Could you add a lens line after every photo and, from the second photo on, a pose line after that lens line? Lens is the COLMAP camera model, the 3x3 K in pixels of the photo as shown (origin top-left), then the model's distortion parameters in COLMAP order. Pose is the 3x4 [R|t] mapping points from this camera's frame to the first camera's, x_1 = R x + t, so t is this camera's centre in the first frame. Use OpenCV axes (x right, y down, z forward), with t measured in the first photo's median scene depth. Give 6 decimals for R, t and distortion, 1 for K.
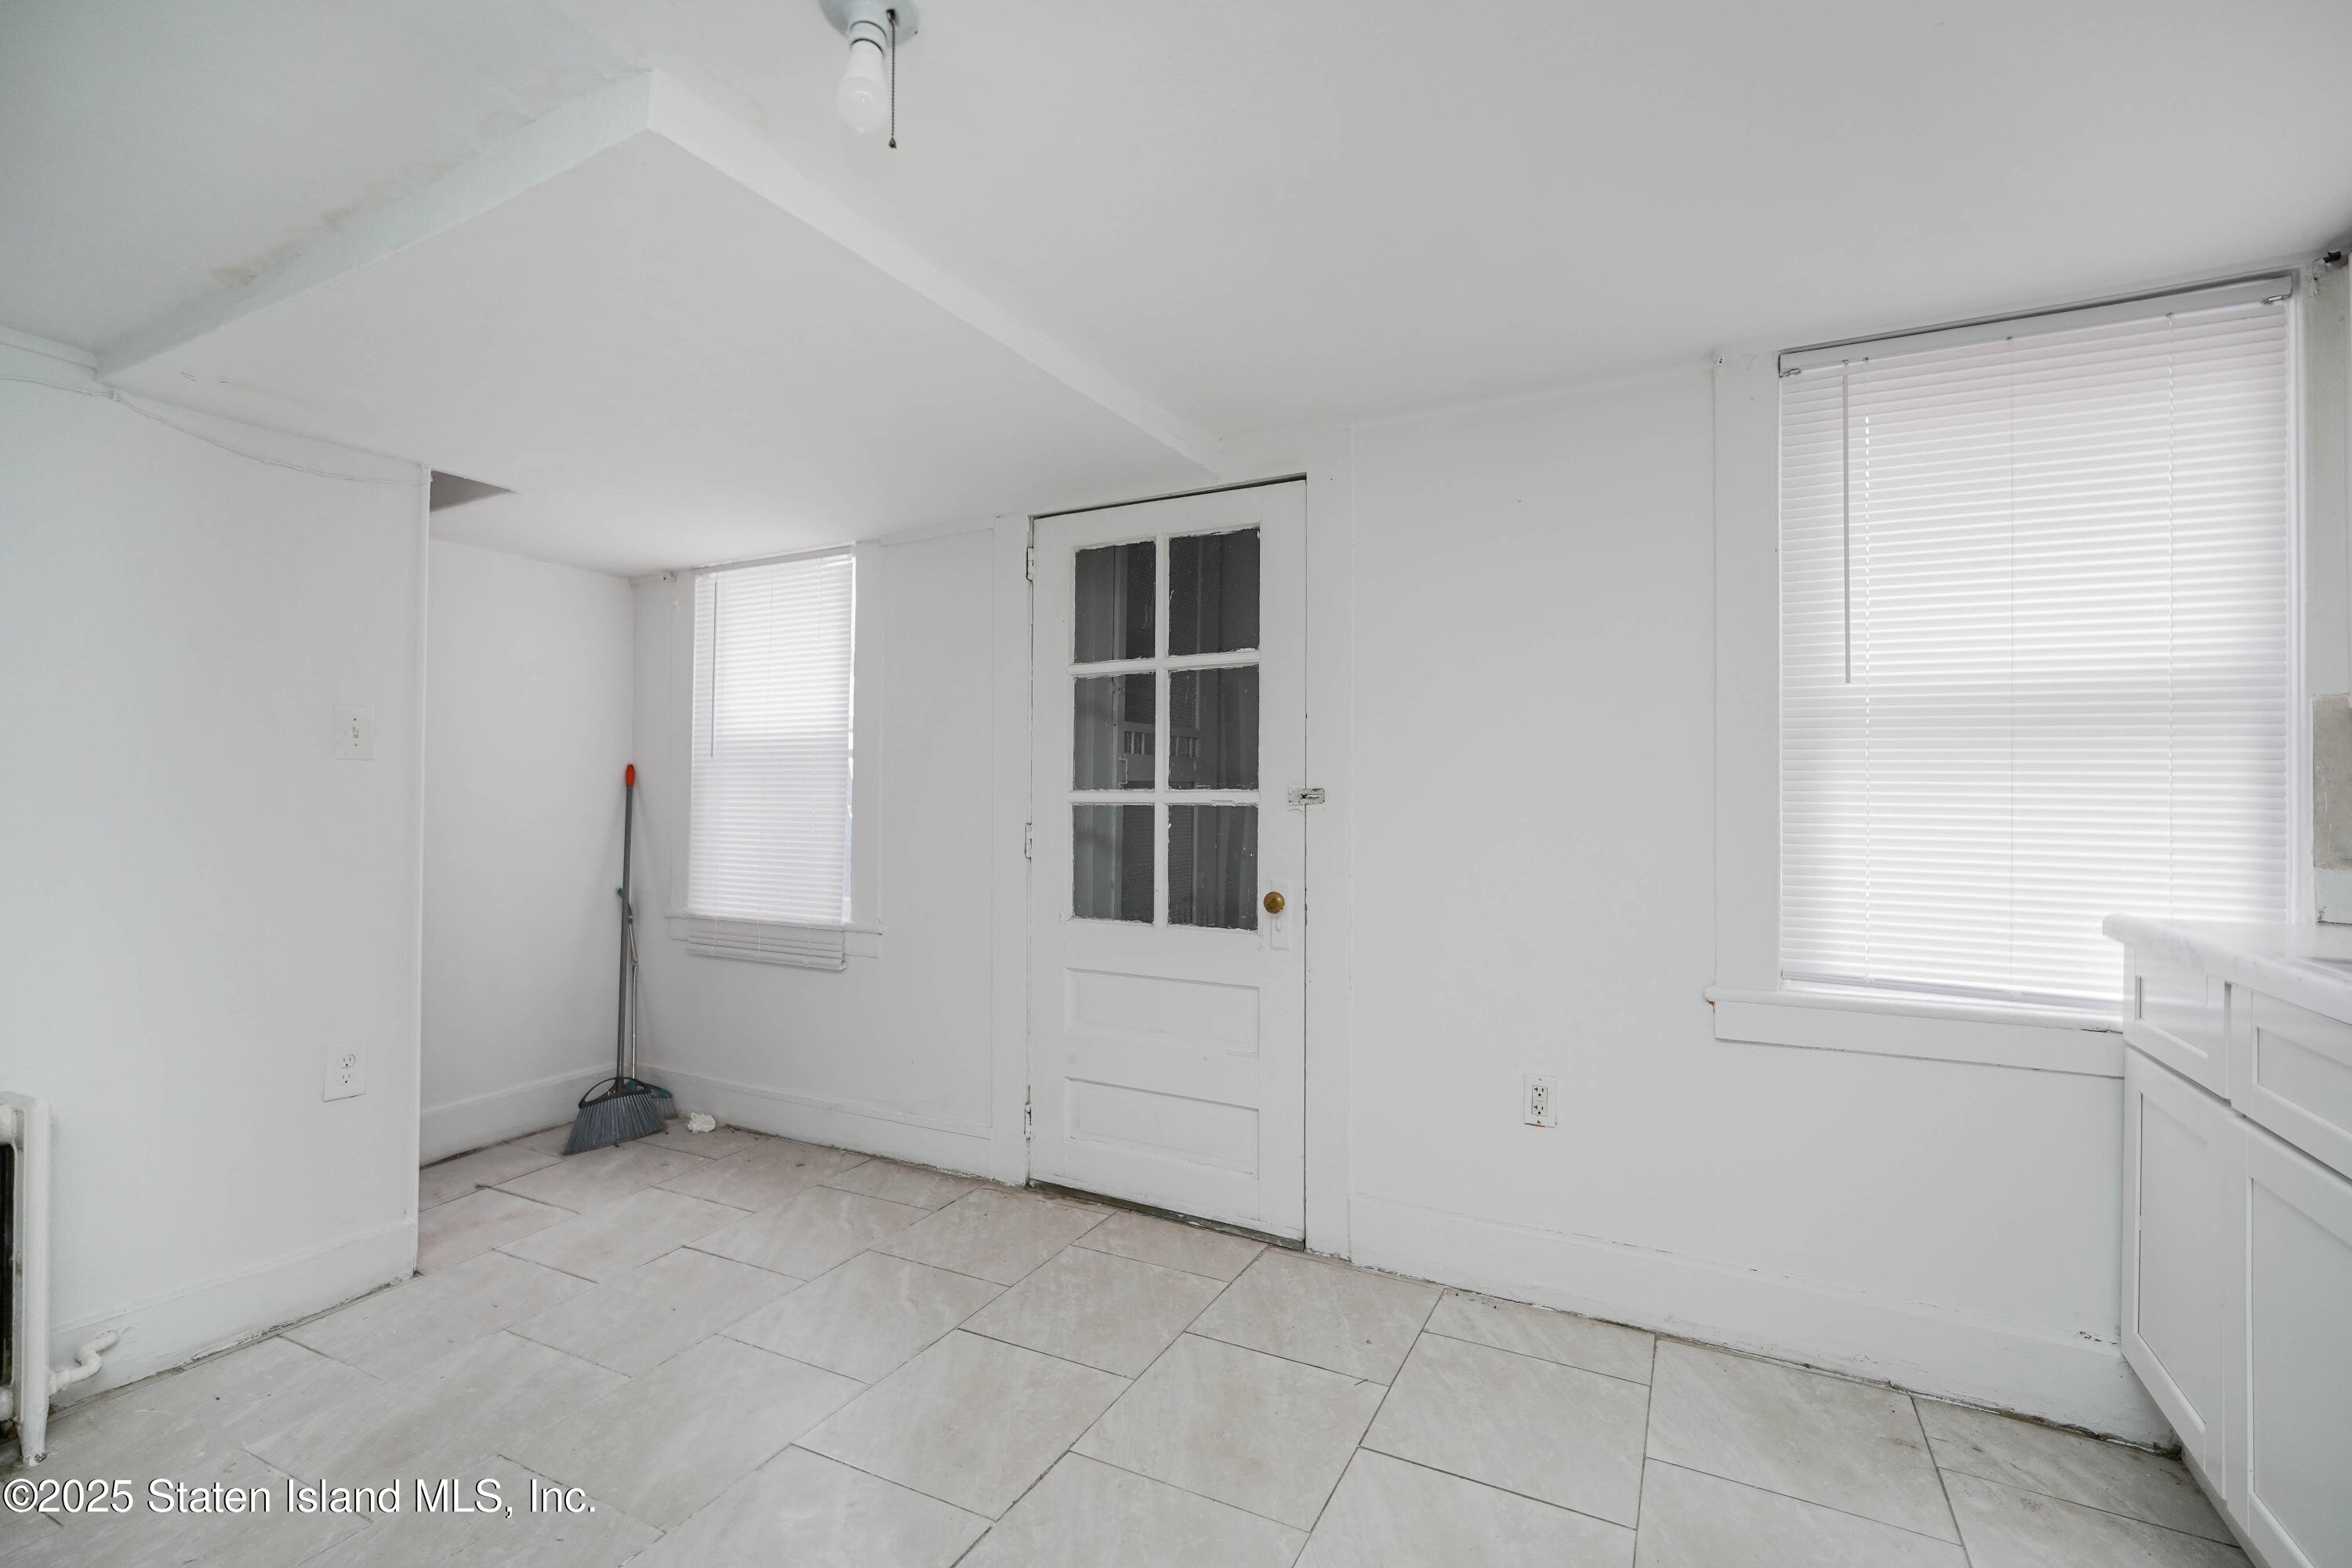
lens RADIAL K [[1034.6, 0, 1176.1], [0, 1034.6, 781.0], [0, 0, 1]] dist [-0.020847, 0.010377]
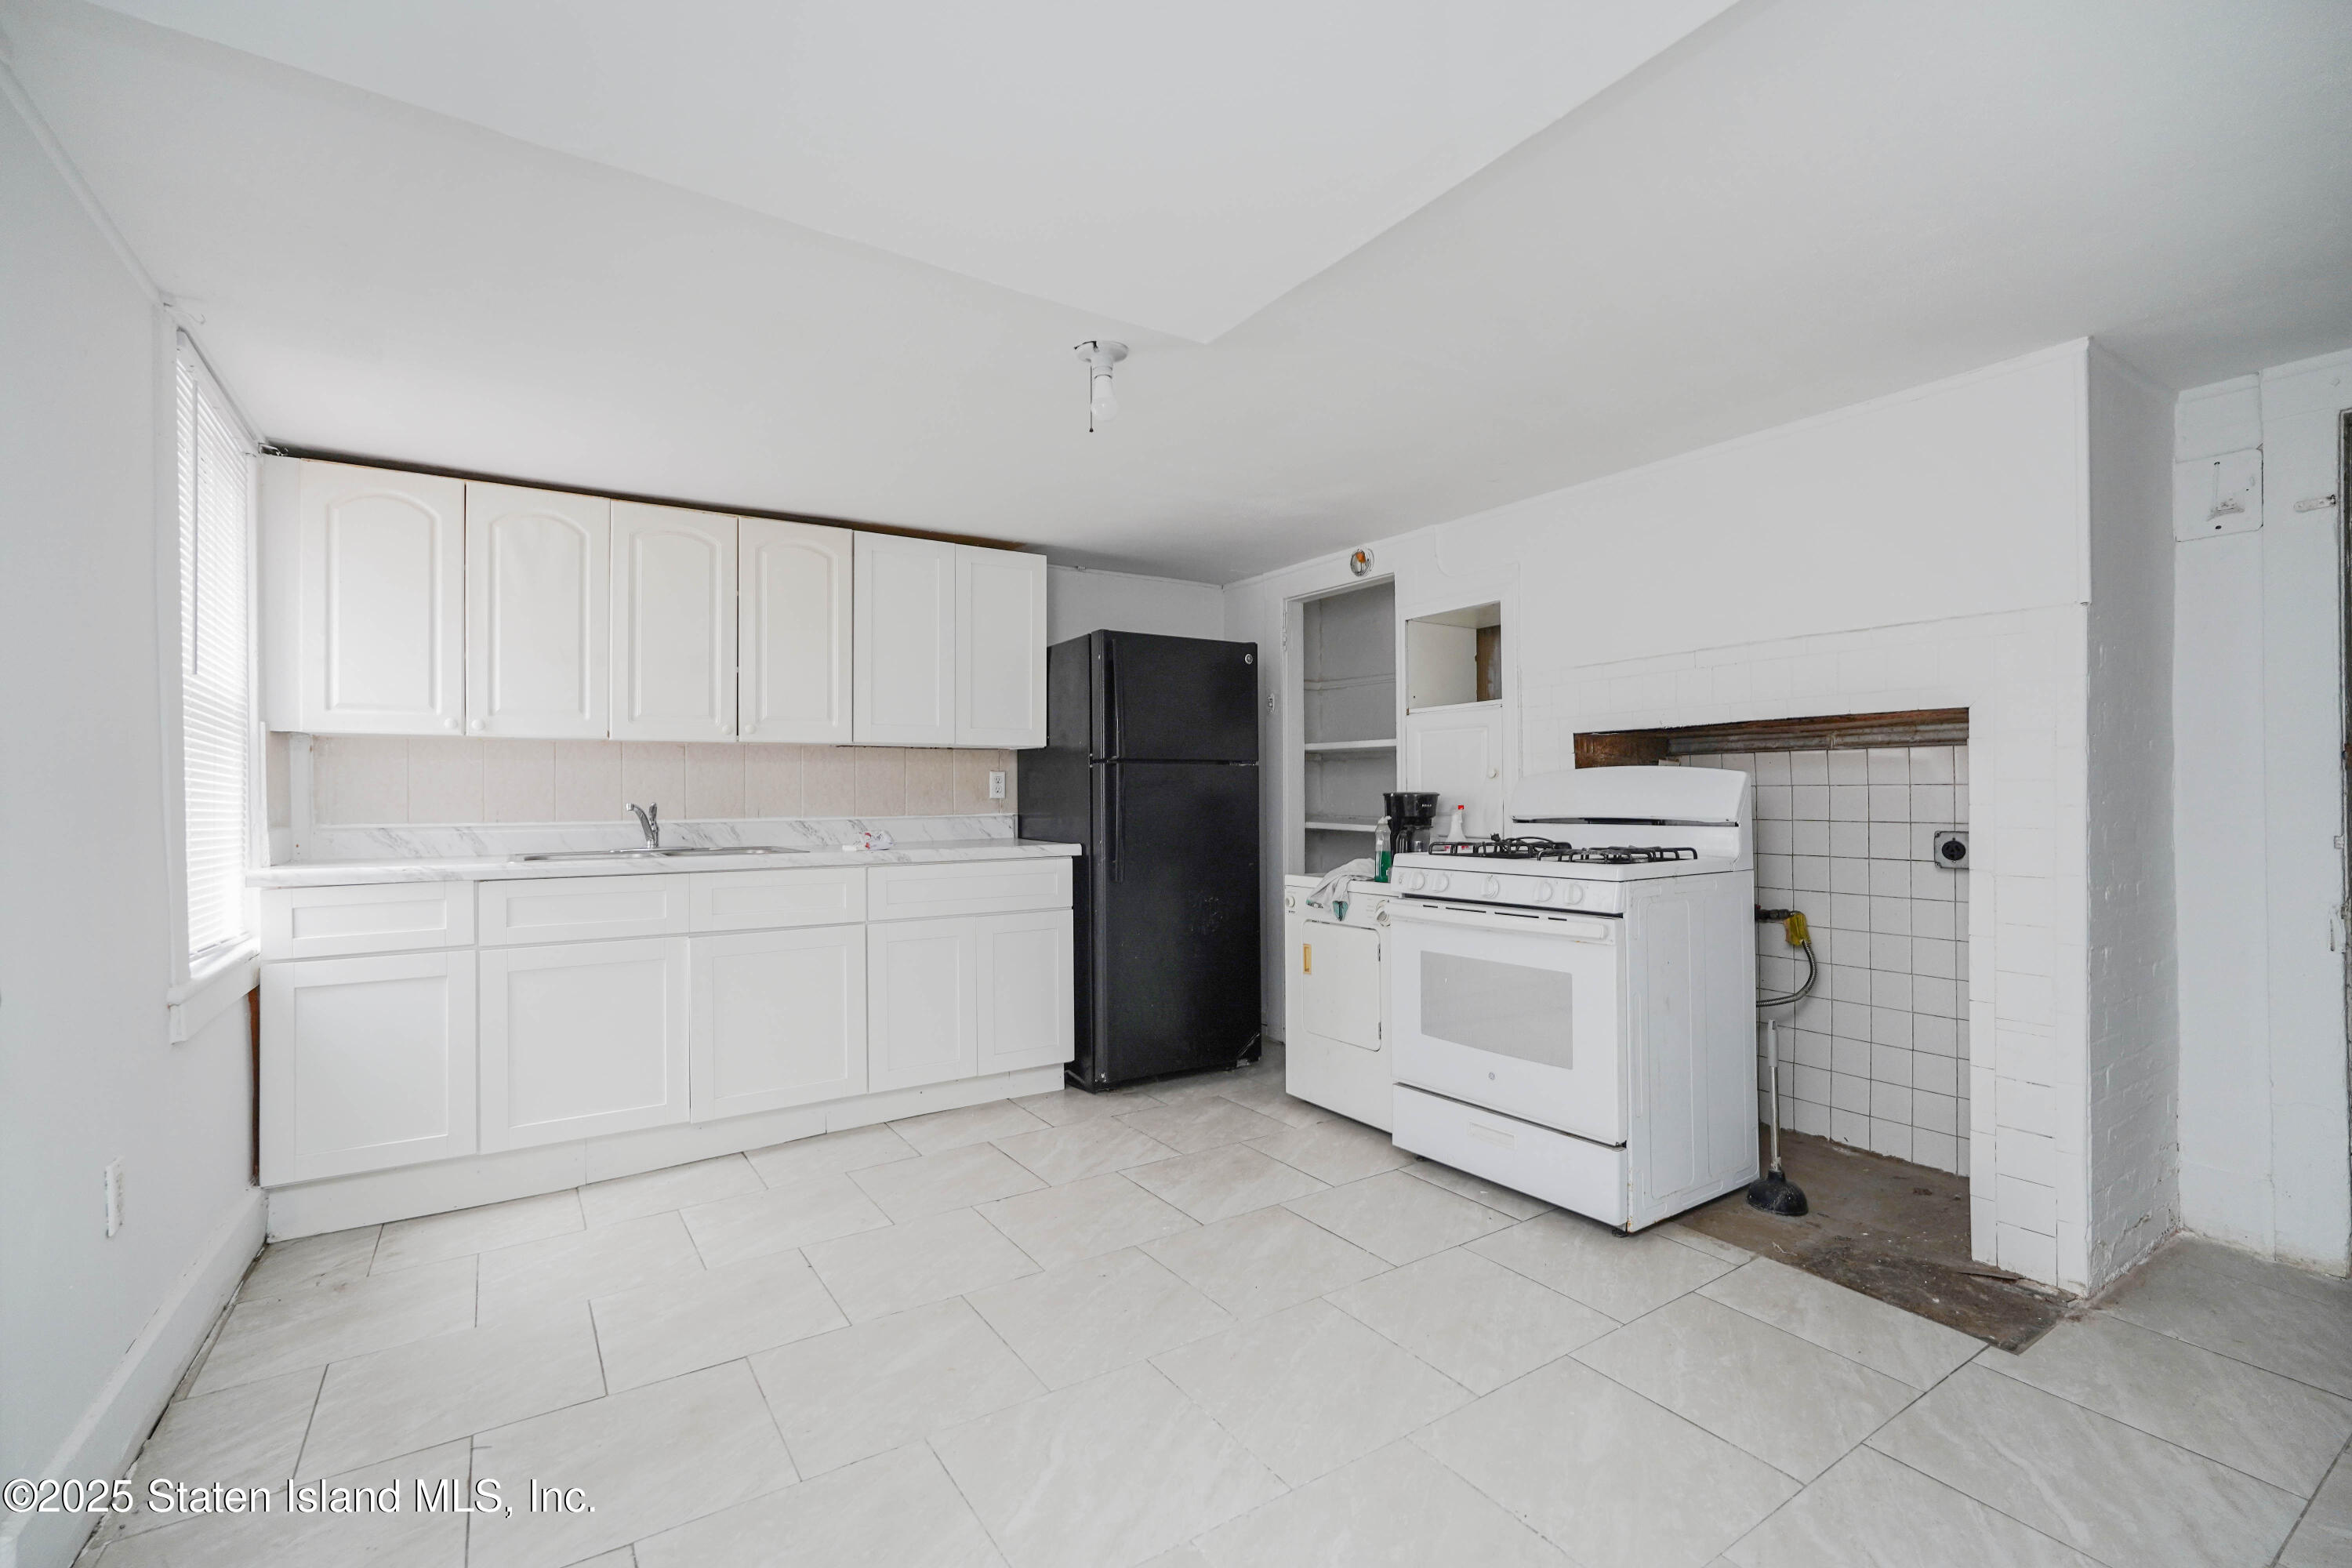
lens RADIAL K [[1034.6, 0, 1176.1], [0, 1034.6, 781.0], [0, 0, 1]] dist [-0.020847, 0.010377]
pose [[-0.866773, 0.008908, 0.498623, -0.747715], [-0.001070, 0.999805, -0.019722, 0.033430], [-0.498702, -0.017628, -0.866594, 1.421942]]
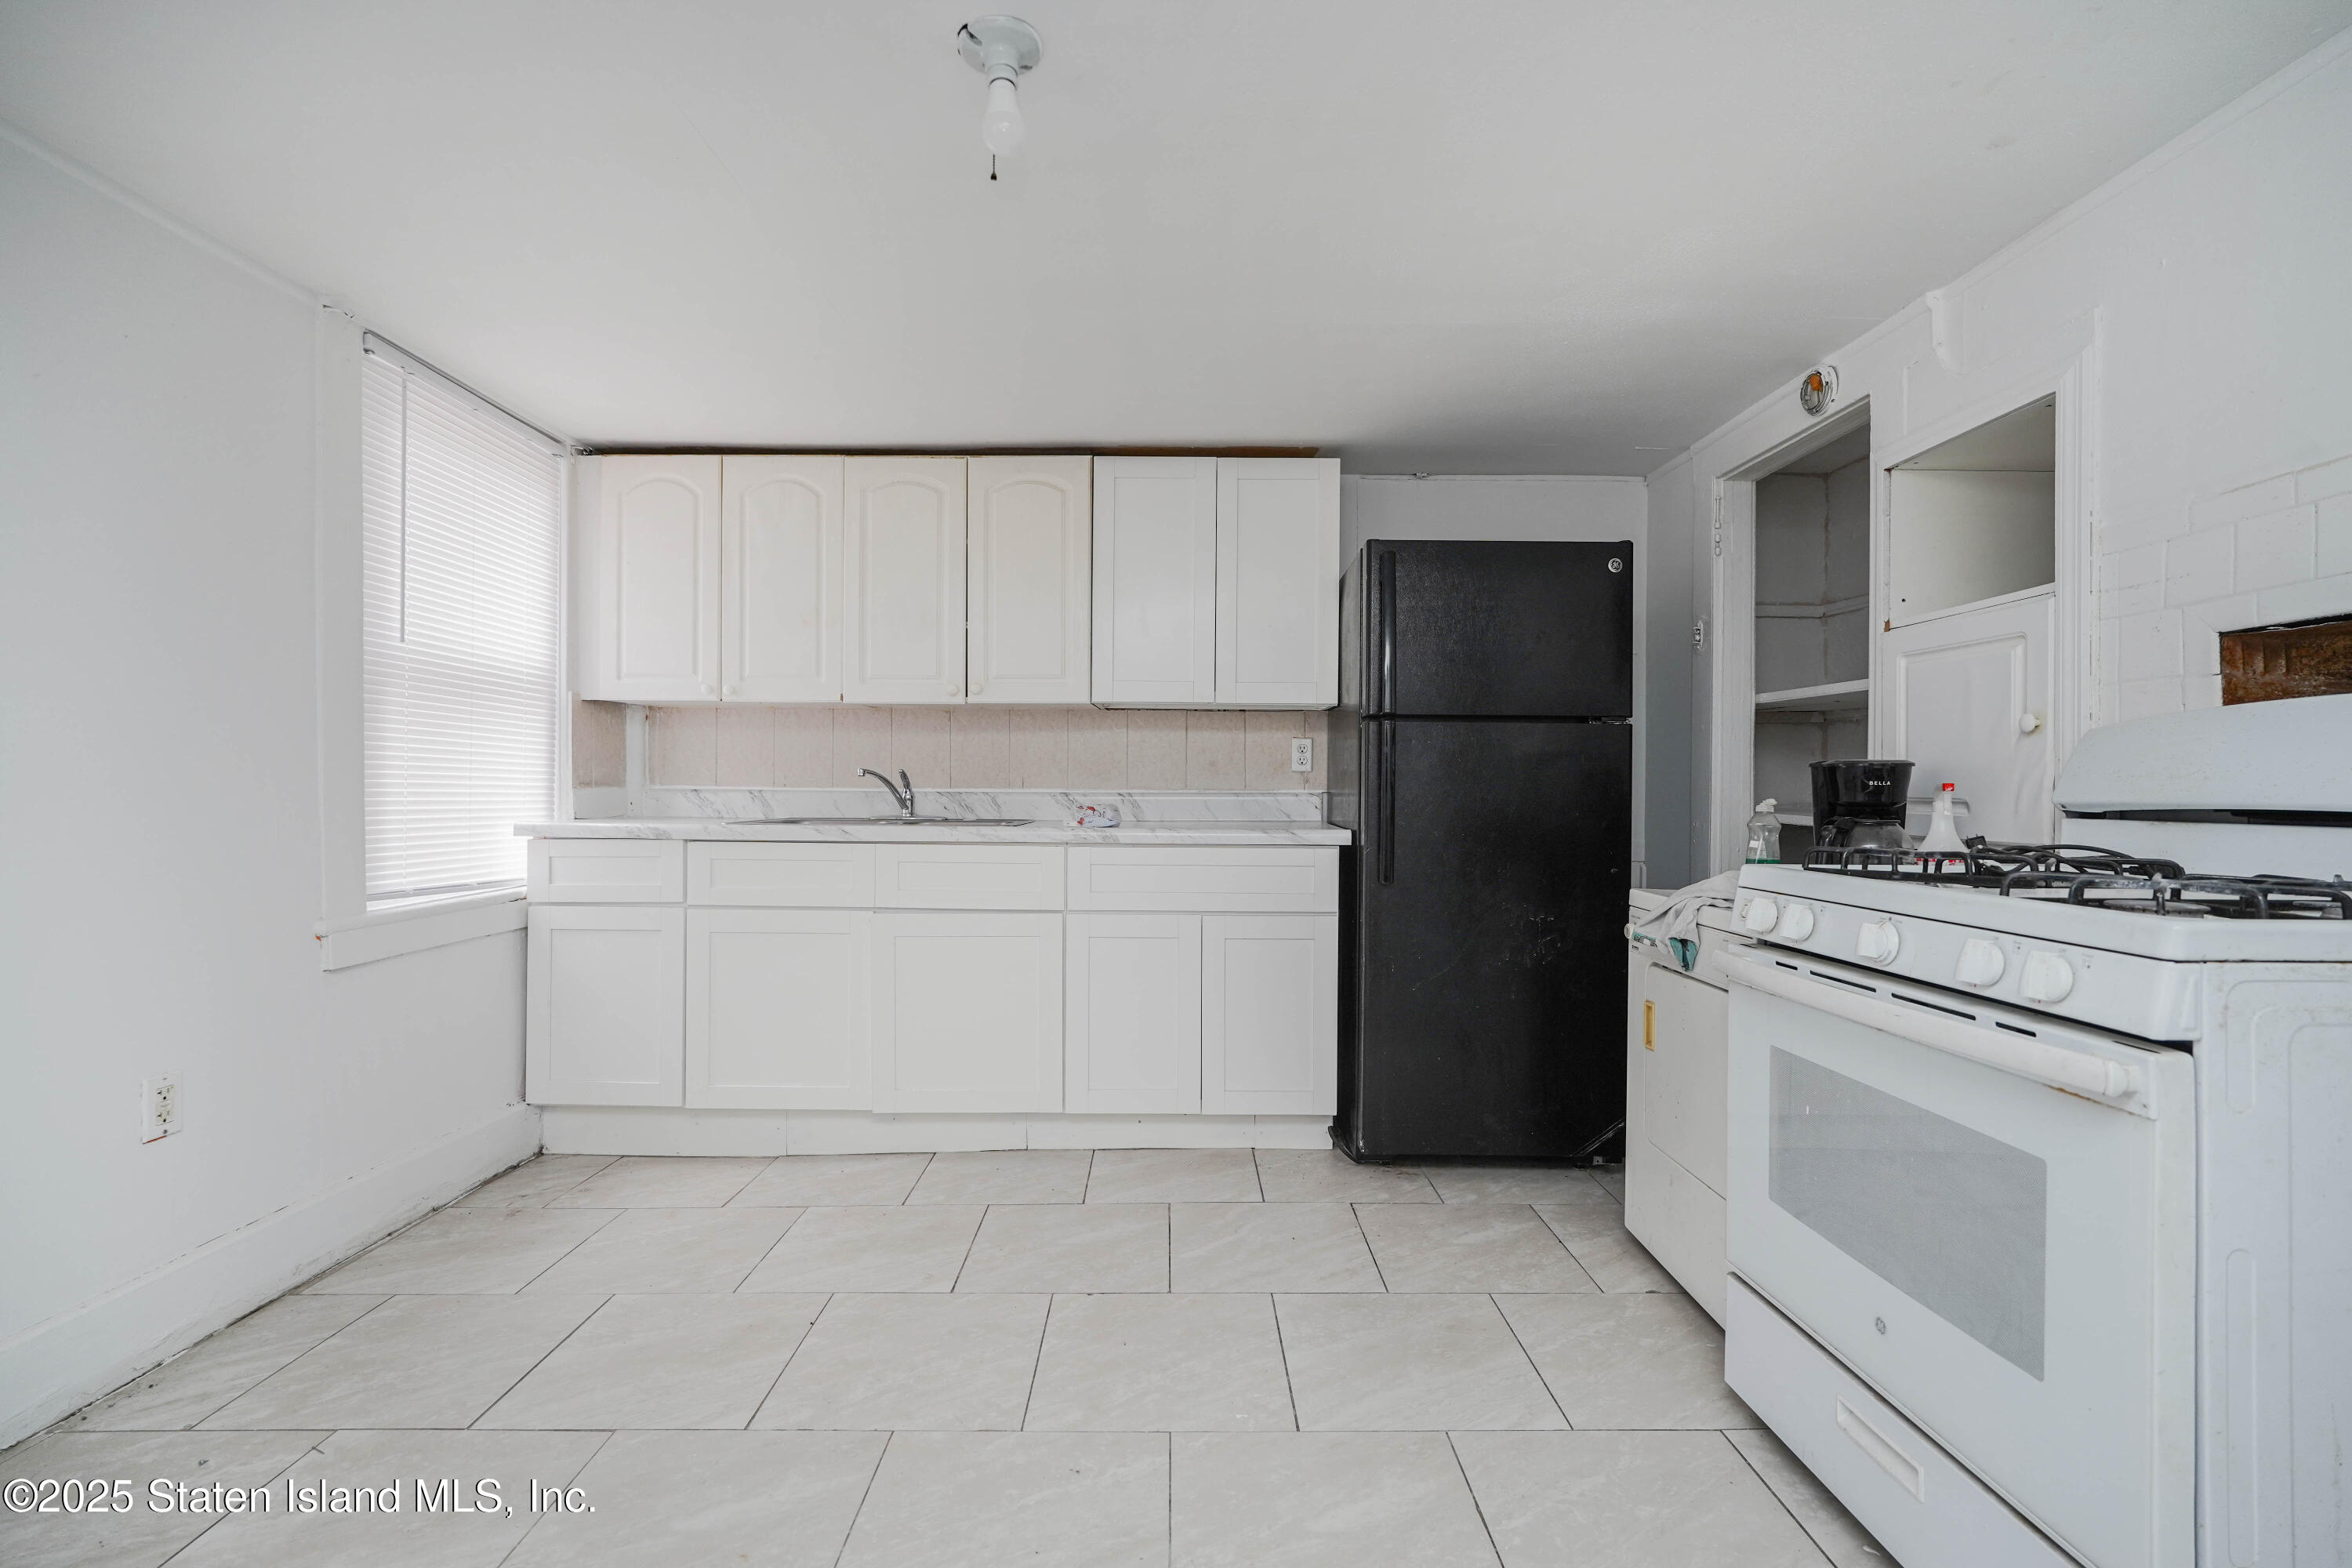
lens RADIAL K [[1034.6, 0, 1176.1], [0, 1034.6, 781.0], [0, 0, 1]] dist [-0.020847, 0.010377]
pose [[-0.456461, -0.005642, 0.889726, -0.807373], [-0.017476, 0.999844, -0.002626, 0.051524], [-0.889572, -0.016748, -0.456488, 0.753307]]
